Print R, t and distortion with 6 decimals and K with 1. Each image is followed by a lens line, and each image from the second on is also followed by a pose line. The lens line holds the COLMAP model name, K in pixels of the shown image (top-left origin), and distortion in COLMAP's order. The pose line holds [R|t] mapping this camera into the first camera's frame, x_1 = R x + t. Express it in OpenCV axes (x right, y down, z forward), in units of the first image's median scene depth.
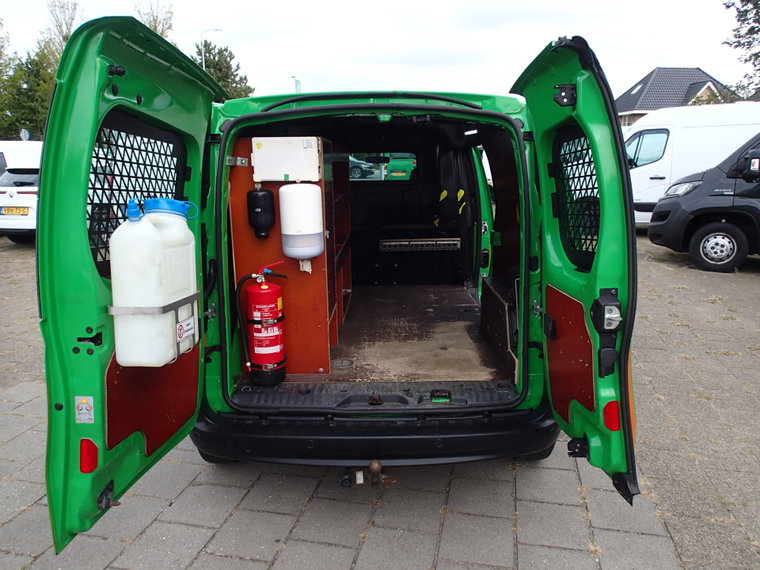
lens RADIAL K [[565.5, 0, 387.5], [0, 565.5, 281.3], [0, 0, 1]] dist [0.002253, -0.005955]
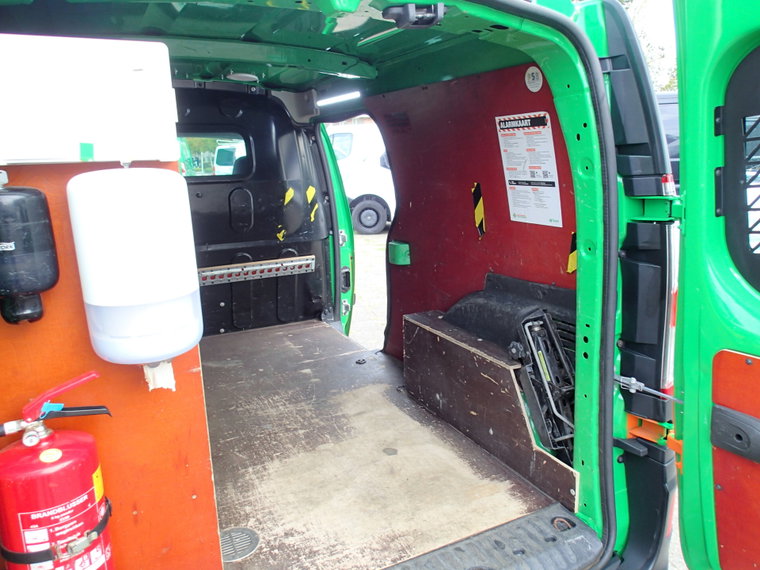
lens RADIAL K [[565.5, 0, 387.5], [0, 565.5, 281.3], [0, 0, 1]] dist [0.002253, -0.005955]
pose [[0.898476, -0.108508, 0.425401, -0.158452], [0.111007, 0.993638, 0.018995, -0.080484], [-0.424756, 0.030156, 0.904805, 0.552270]]
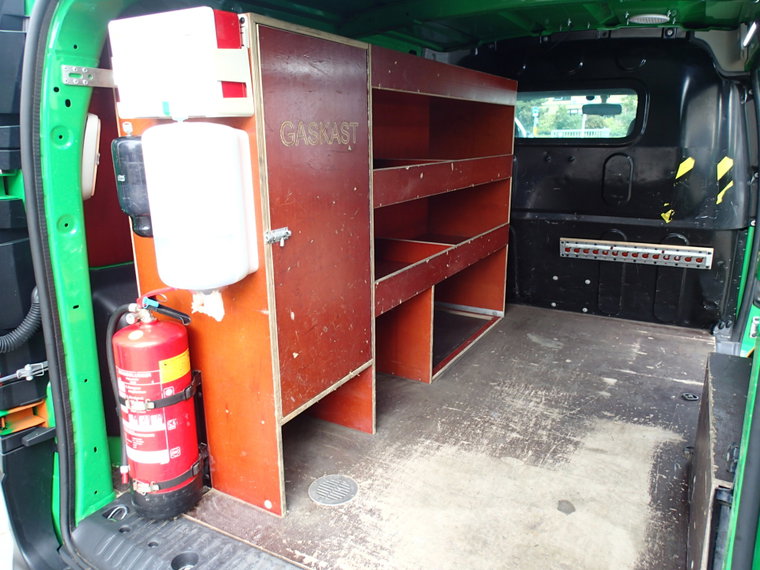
lens RADIAL K [[565.5, 0, 387.5], [0, 565.5, 281.3], [0, 0, 1]] dist [0.002253, -0.005955]
pose [[0.873430, 0.128816, -0.469603, 0.194712], [-0.103653, 0.991457, 0.079178, -0.094849], [0.475790, -0.020480, 0.879320, 0.641579]]
